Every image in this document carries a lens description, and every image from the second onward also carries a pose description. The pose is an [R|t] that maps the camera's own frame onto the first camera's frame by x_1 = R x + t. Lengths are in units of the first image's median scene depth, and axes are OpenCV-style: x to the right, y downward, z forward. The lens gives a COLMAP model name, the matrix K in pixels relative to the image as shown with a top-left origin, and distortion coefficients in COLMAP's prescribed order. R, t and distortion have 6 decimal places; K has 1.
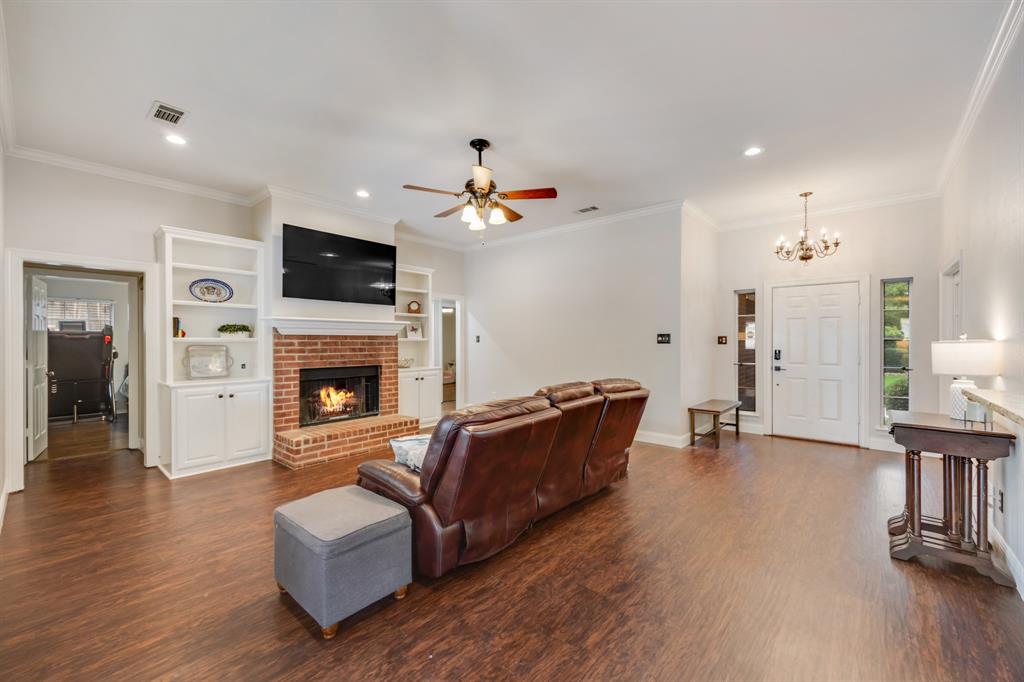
lens RADIAL K [[412.5, 0, 519.7], [0, 412.5, 329.1], [0, 0, 1]] dist [0.007479, -0.000452]
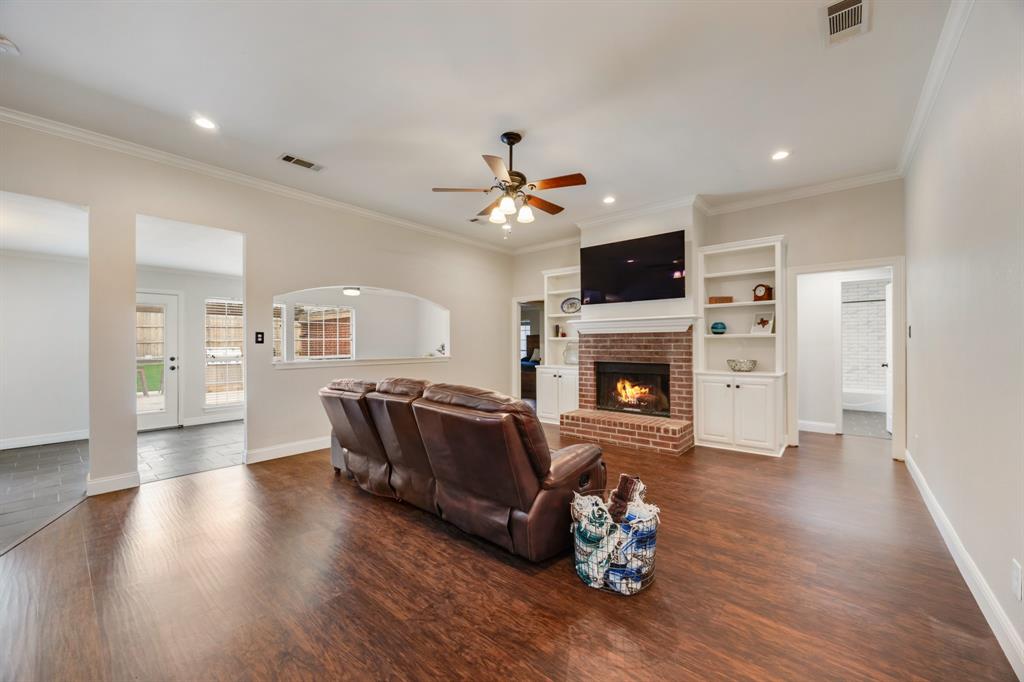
lens RADIAL K [[392.5, 0, 511.5], [0, 392.5, 343.6], [0, 0, 1]] dist [-0.001507, 0.000480]
pose [[-0.006940, 0.005135, -0.999963, 0.620481], [0.036292, 0.999329, 0.004880, 0.027739], [0.999317, -0.036257, -0.007122, 0.744497]]
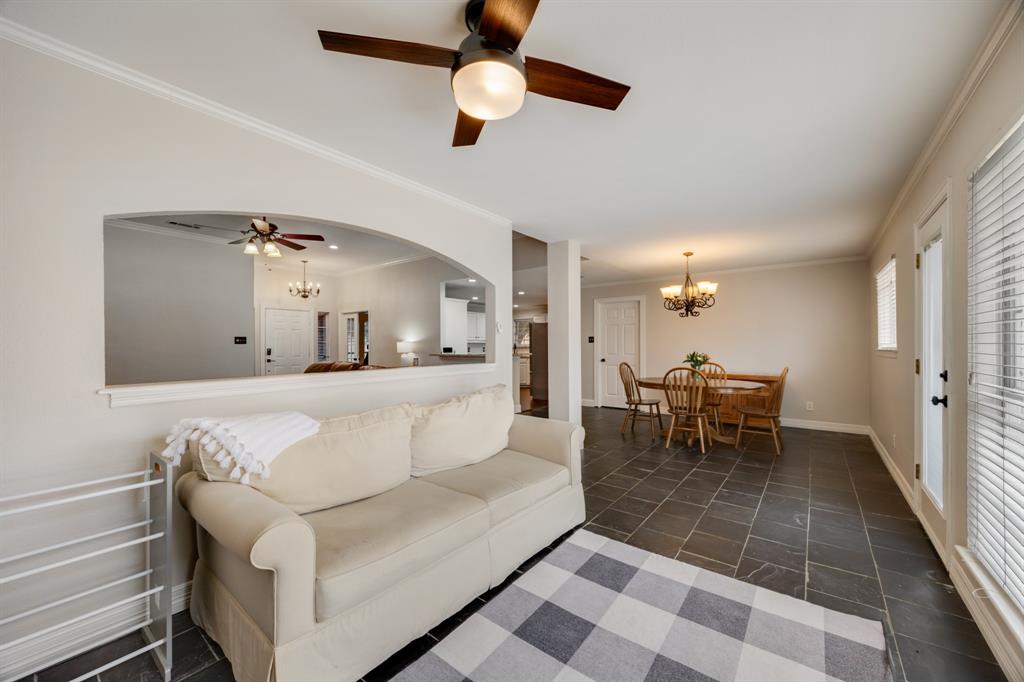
lens RADIAL K [[392.5, 0, 520.2], [0, 392.5, 349.1], [0, 0, 1]] dist [-0.001507, 0.000480]
pose [[-0.034037, -0.010969, 0.999360, -1.094602], [-0.029712, 0.999509, 0.009958, 0.012028], [-0.998979, -0.029354, -0.034346, 0.108129]]
